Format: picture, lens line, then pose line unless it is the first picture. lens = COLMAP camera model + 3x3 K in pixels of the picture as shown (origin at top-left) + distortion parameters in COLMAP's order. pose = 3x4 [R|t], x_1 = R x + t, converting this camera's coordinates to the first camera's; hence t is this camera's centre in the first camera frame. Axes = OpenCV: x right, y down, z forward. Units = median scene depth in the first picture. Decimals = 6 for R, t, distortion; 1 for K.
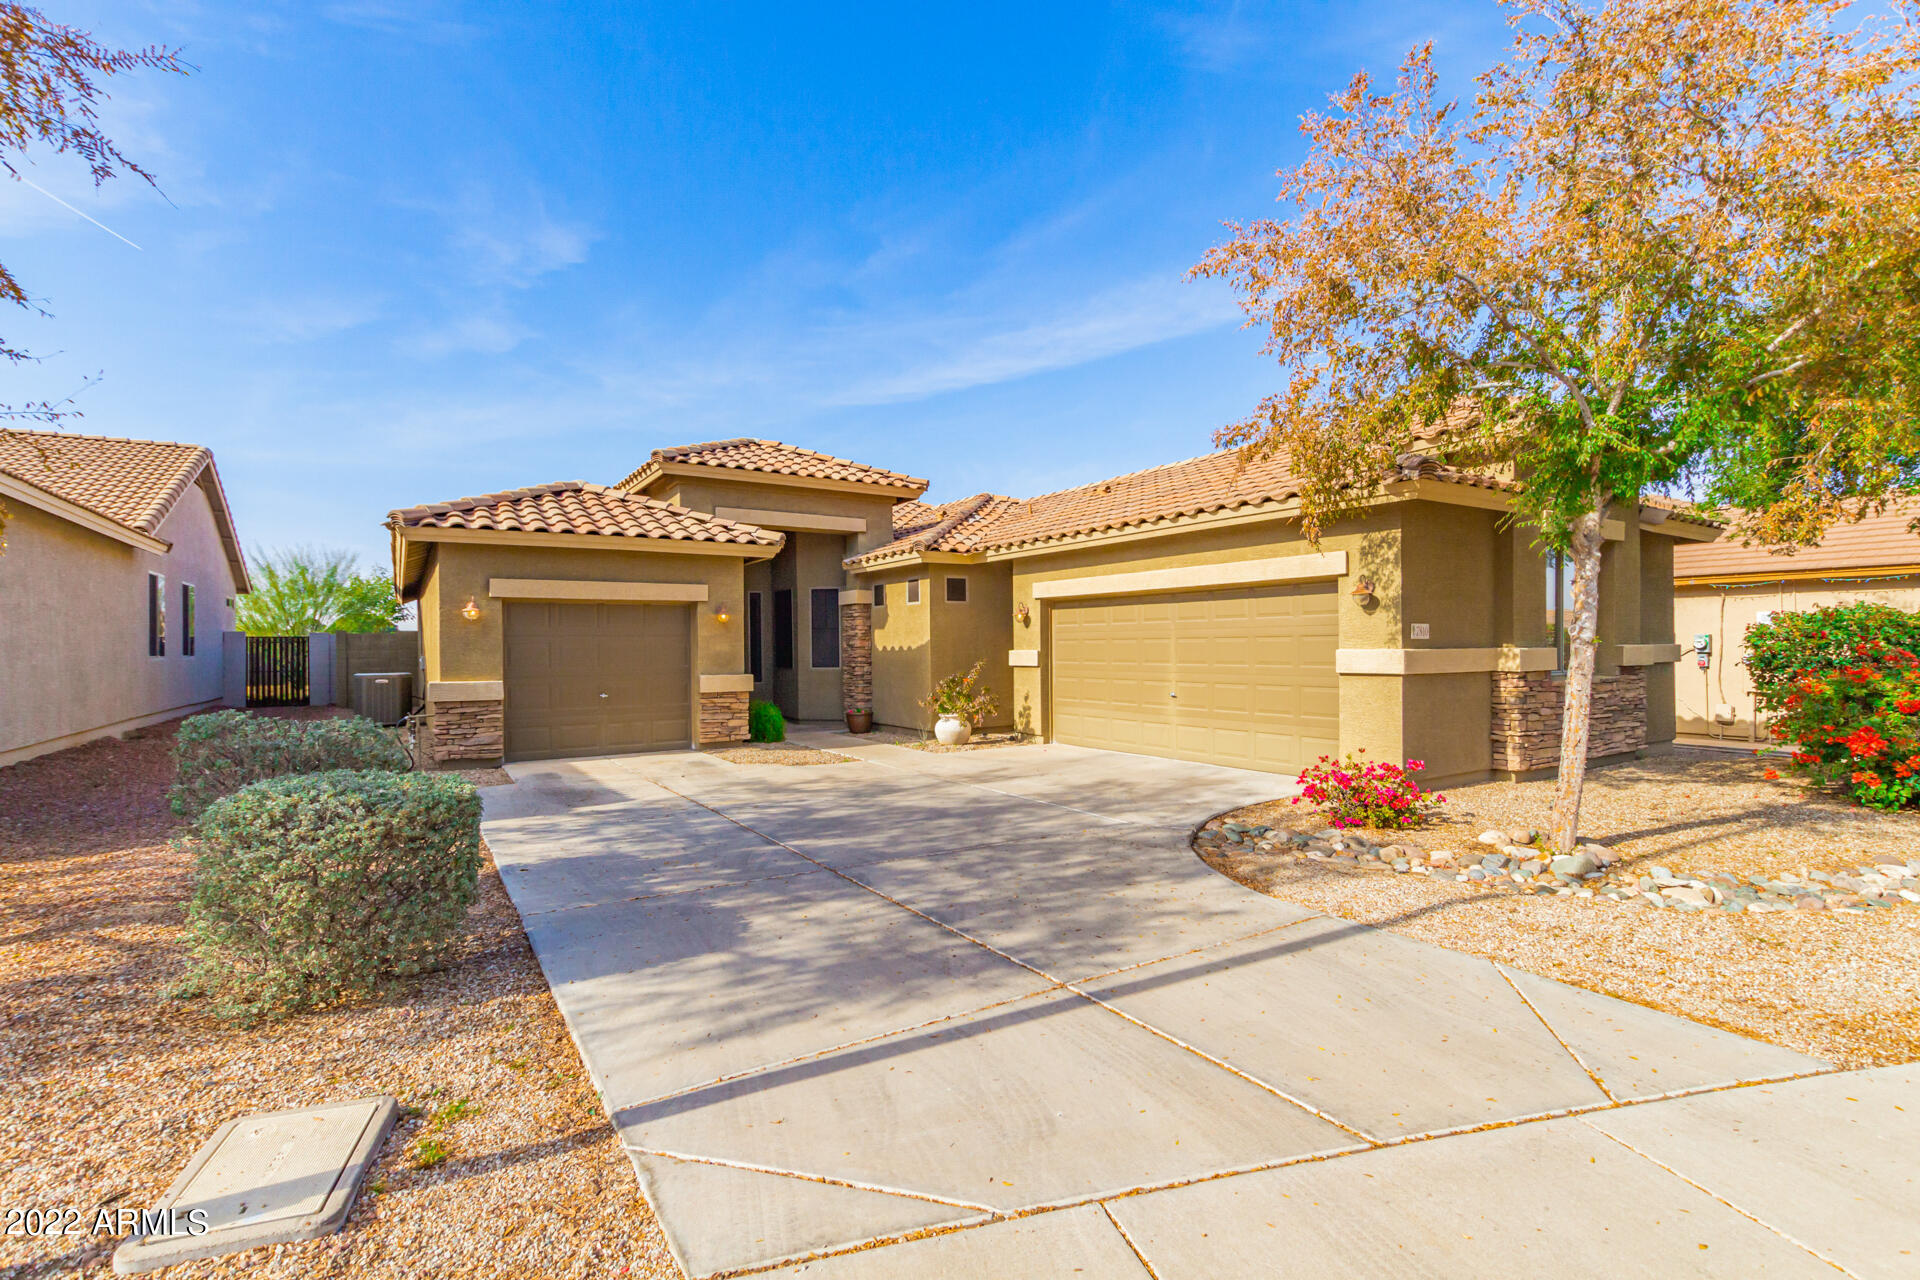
lens RADIAL K [[898.6, 0, 963.8], [0, 898.6, 647.4], [0, 0, 1]] dist [-0.002324, 0.000165]
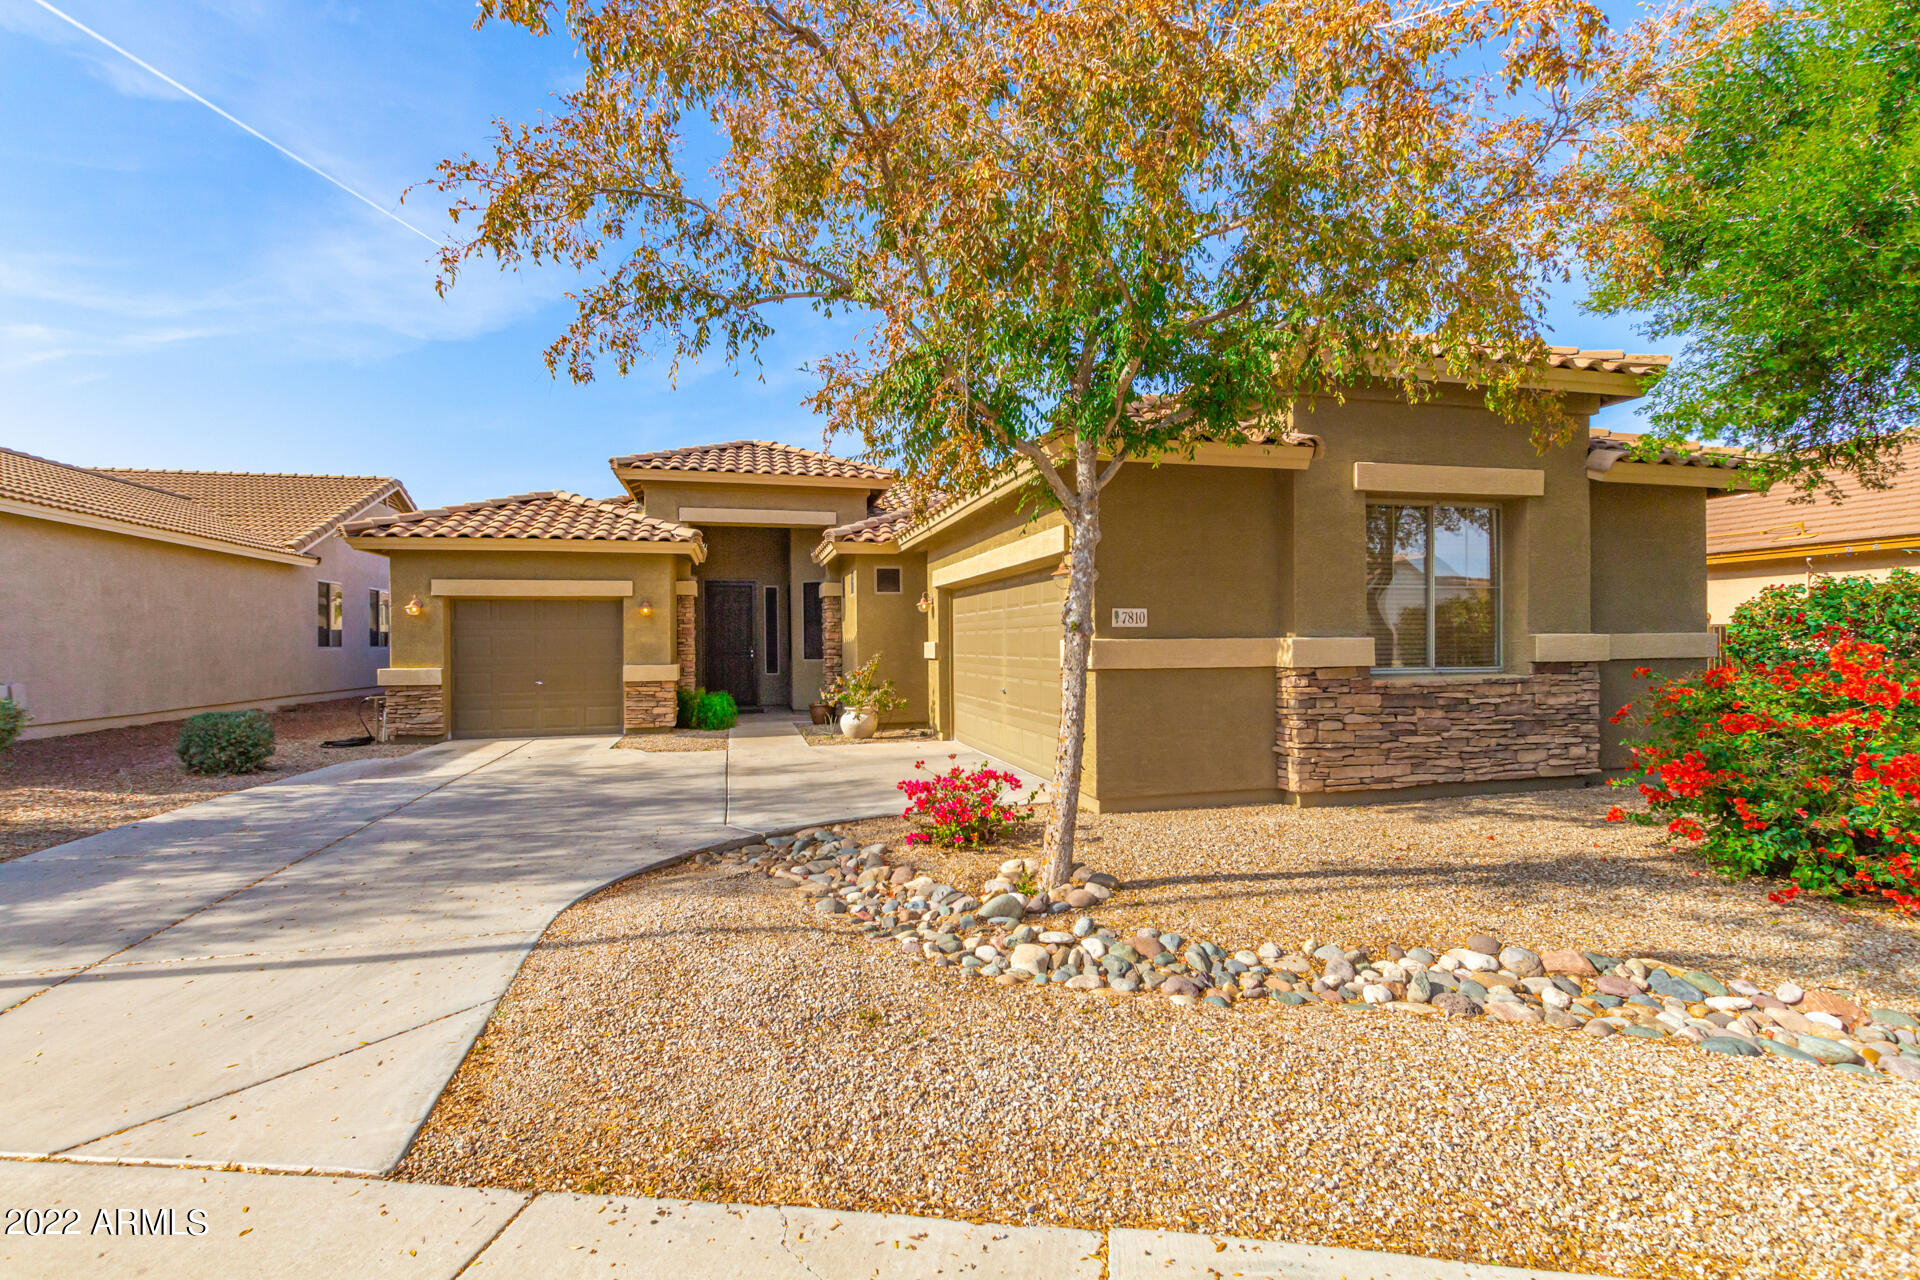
lens RADIAL K [[898.6, 0, 964.2], [0, 898.6, 642.9], [0, 0, 1]] dist [-0.002324, 0.000165]
pose [[0.947955, 0.000213, -0.318403, 0.483256], [0.000490, 0.999998, 0.002126, 0.002684], [0.318403, -0.002171, 0.947953, 0.122769]]
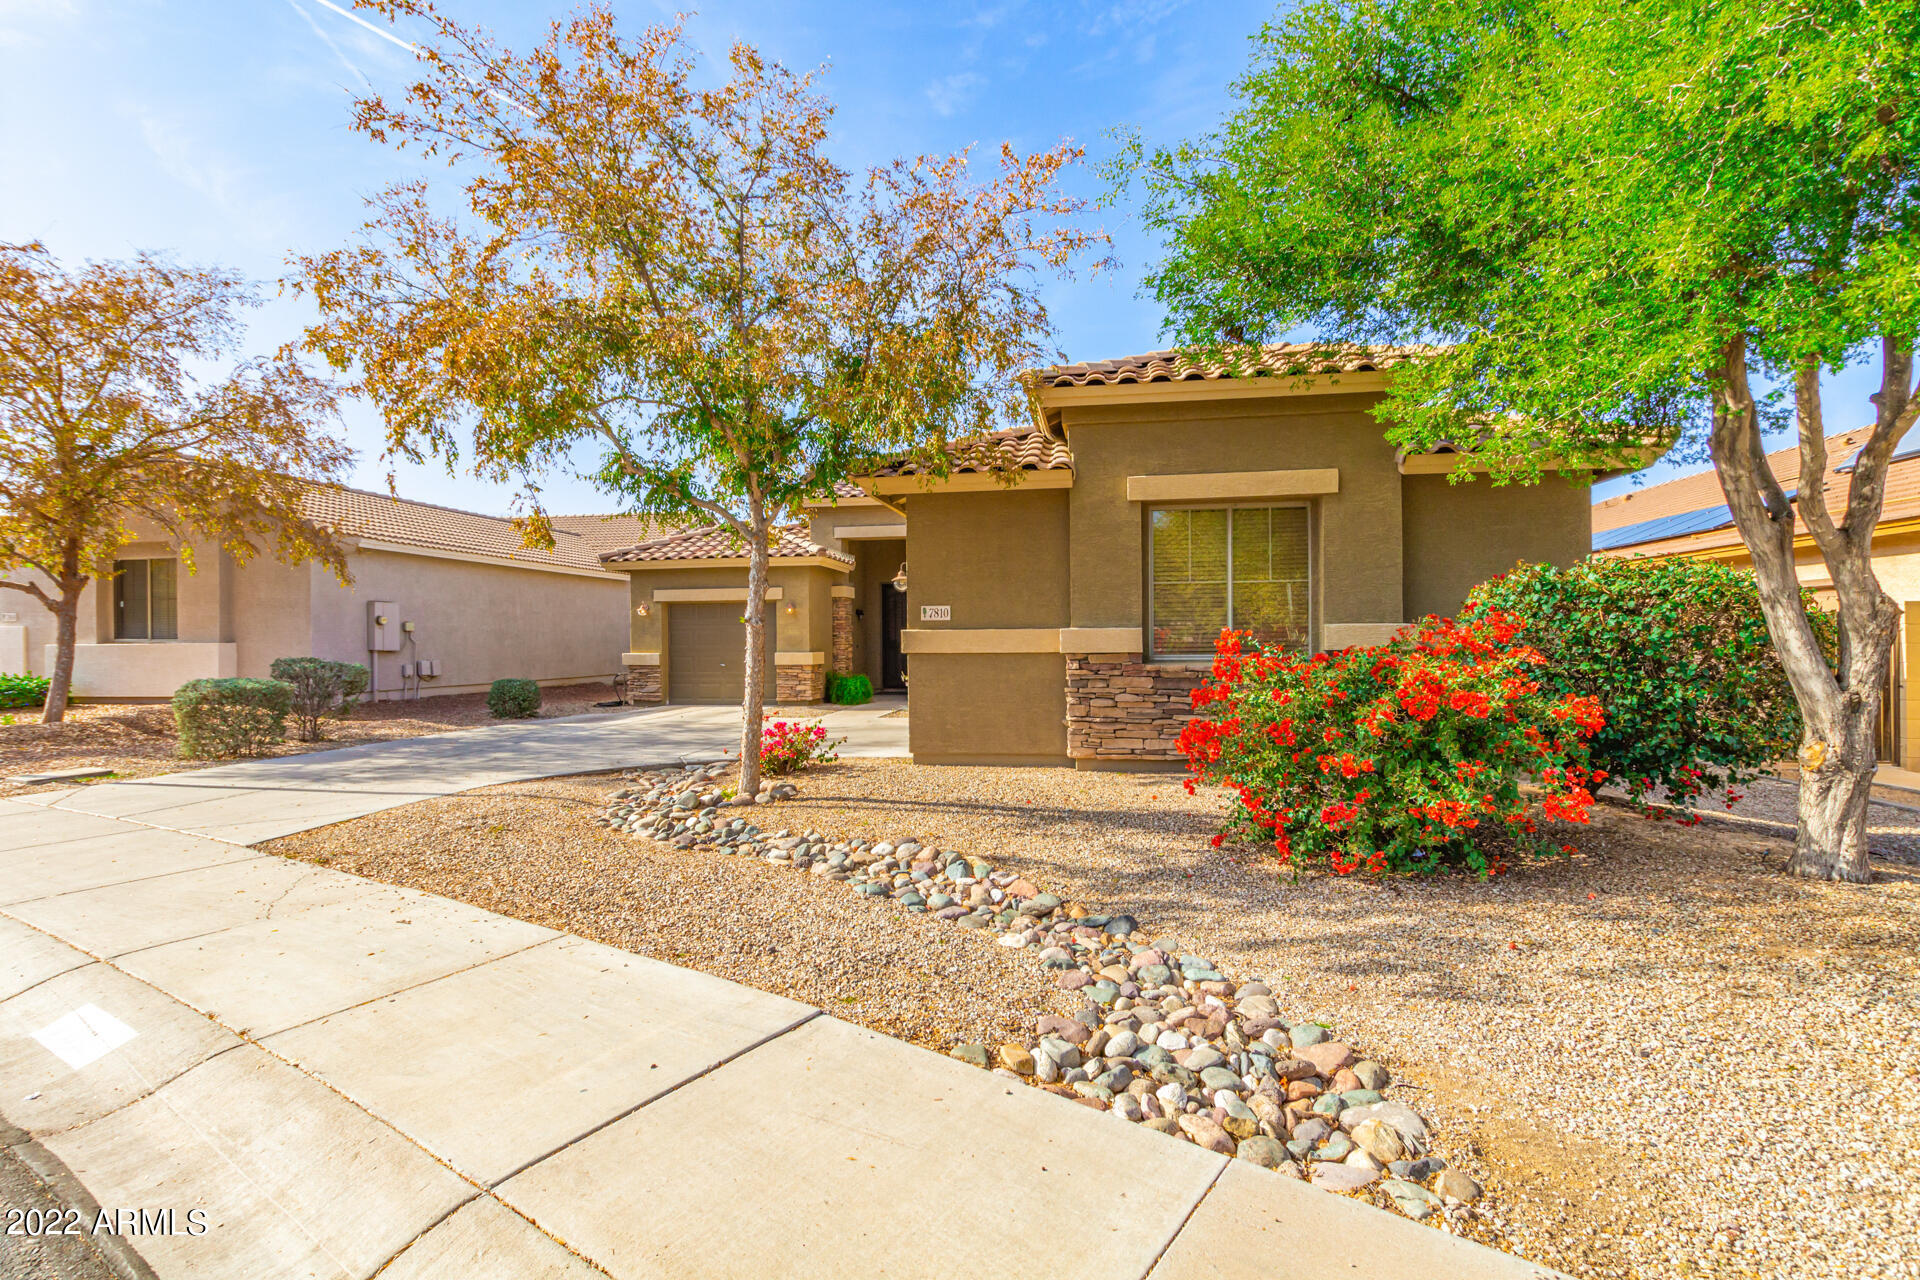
lens RADIAL K [[898.6, 0, 962.1], [0, 898.6, 637.1], [0, 0, 1]] dist [-0.002324, 0.000165]
pose [[0.737875, -0.000387, -0.674938, 0.961831], [0.001333, 0.999999, 0.000884, 0.007256], [0.674937, -0.001552, 0.737874, 0.179617]]
